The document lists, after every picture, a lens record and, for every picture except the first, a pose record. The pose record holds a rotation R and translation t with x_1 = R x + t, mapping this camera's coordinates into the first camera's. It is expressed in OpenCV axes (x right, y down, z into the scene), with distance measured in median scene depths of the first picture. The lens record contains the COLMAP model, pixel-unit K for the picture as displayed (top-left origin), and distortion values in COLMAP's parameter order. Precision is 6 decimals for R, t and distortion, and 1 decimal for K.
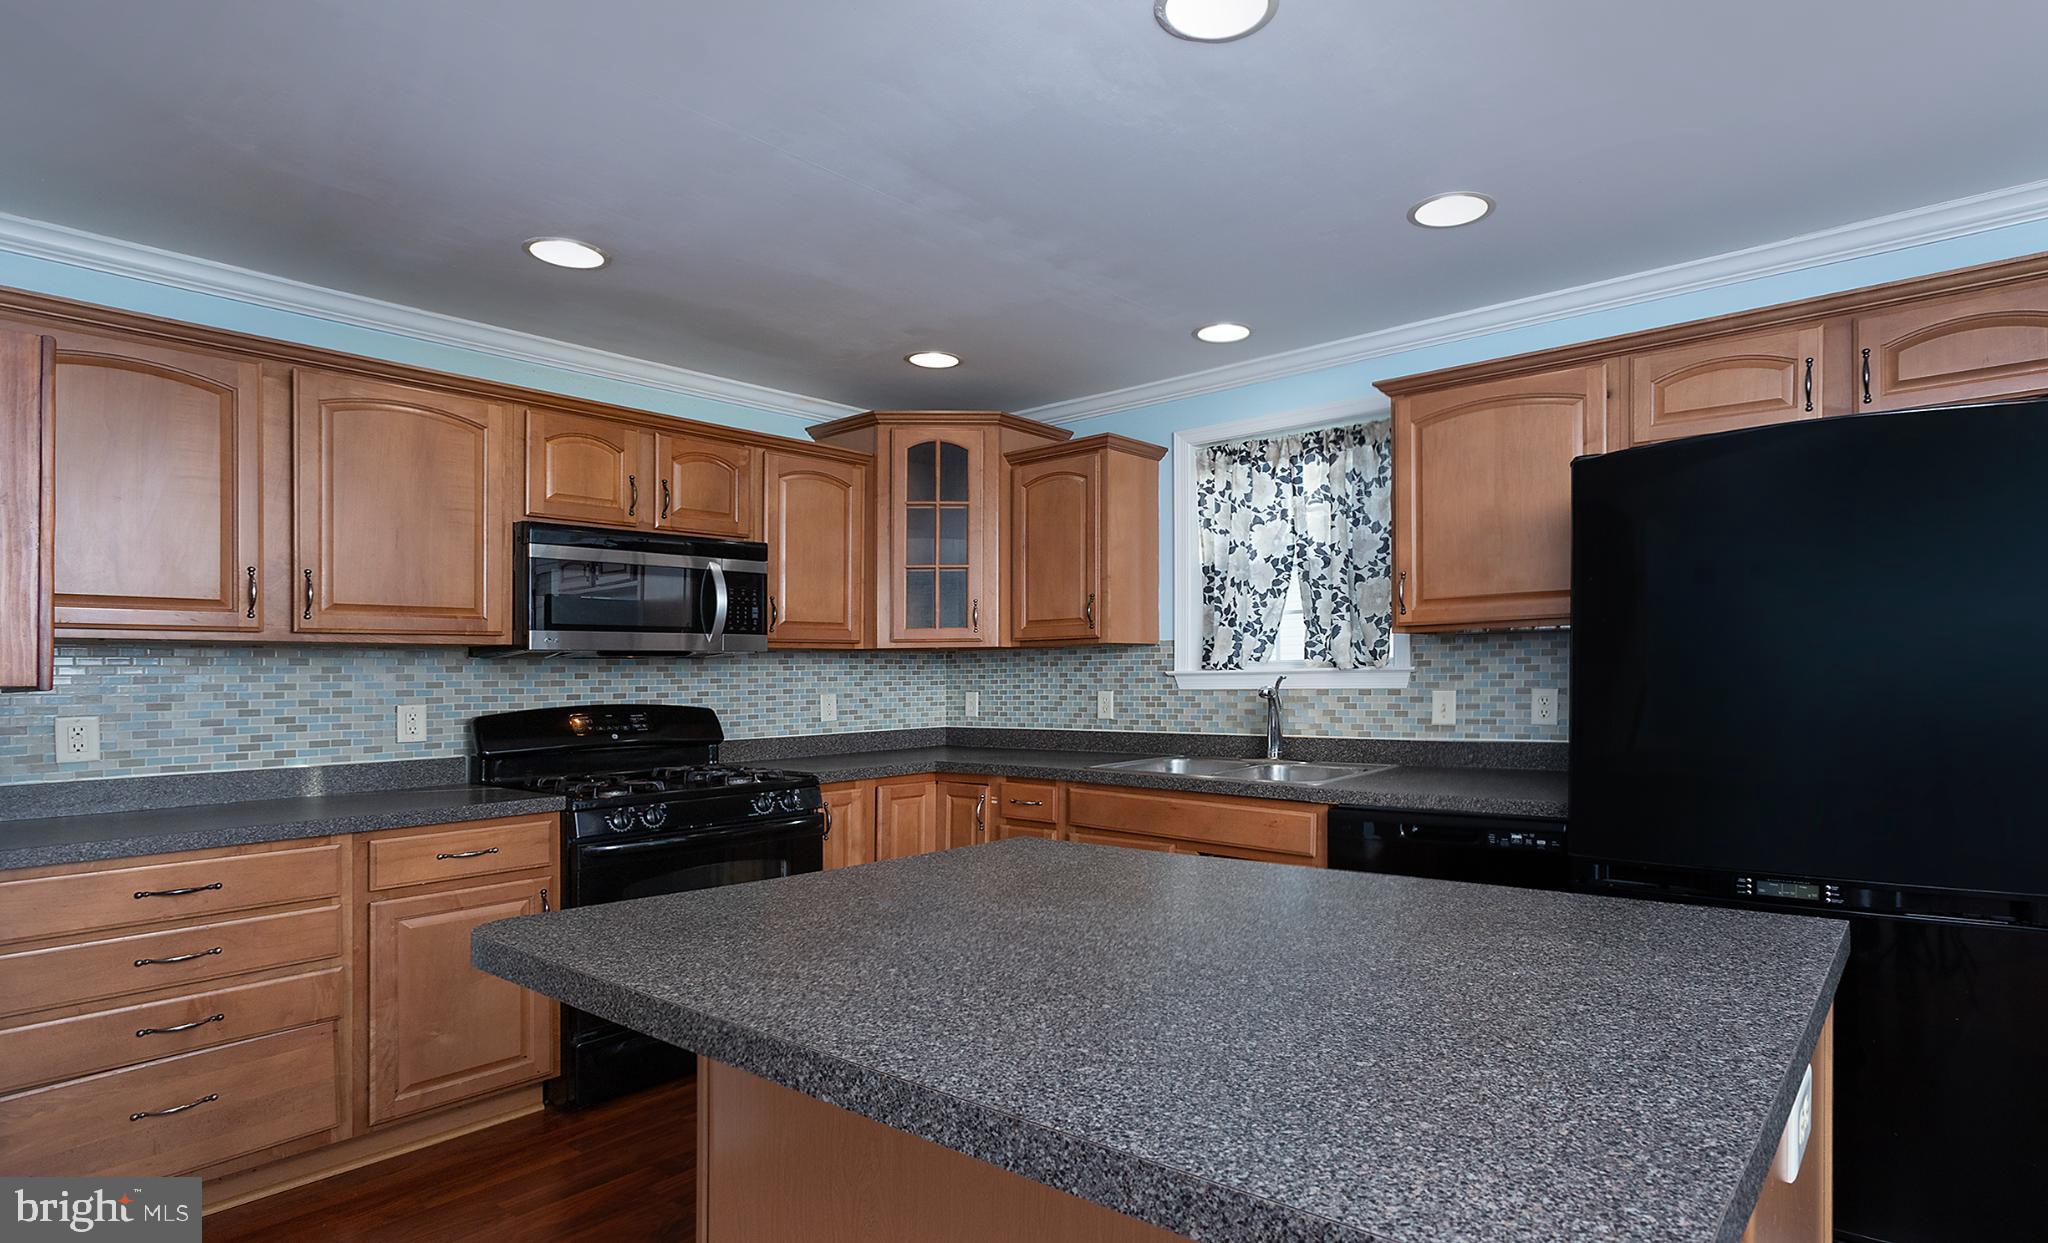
lens RADIAL K [[981.7, 0, 1023.1], [0, 981.7, 686.6], [0, 0, 1]] dist [0.001153, 0.000723]
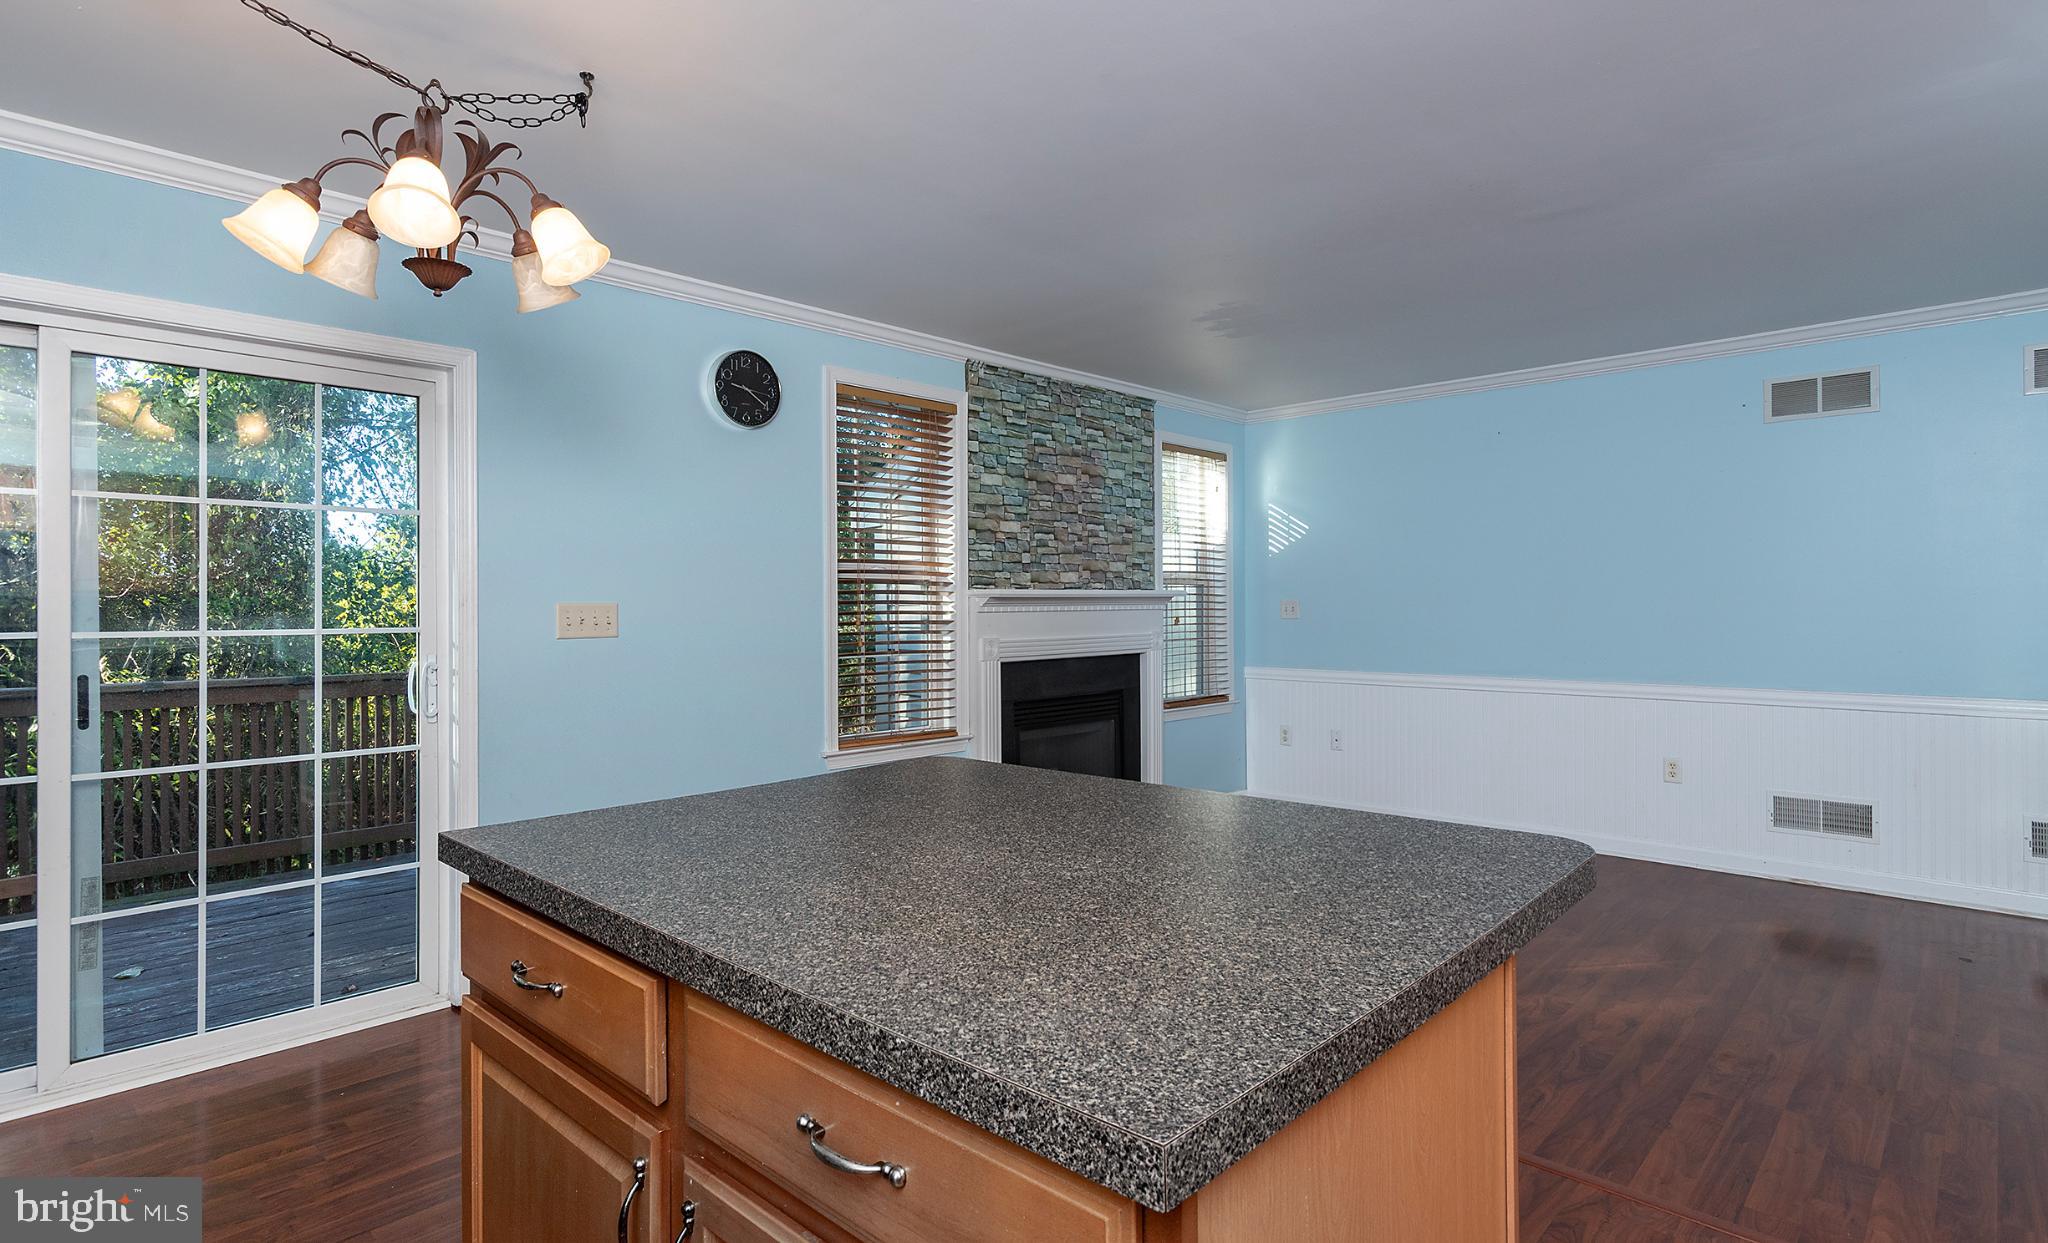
lens RADIAL K [[1027.0, 0, 1019.1], [0, 1027.0, 610.9], [0, 0, 1]] dist [-0.000174, -0.001804]
pose [[-0.999975, 0.006238, 0.003305, 0.138785], [0.006204, 0.999928, -0.010310, -0.038786], [-0.003369, -0.010289, -0.999941, 2.109703]]
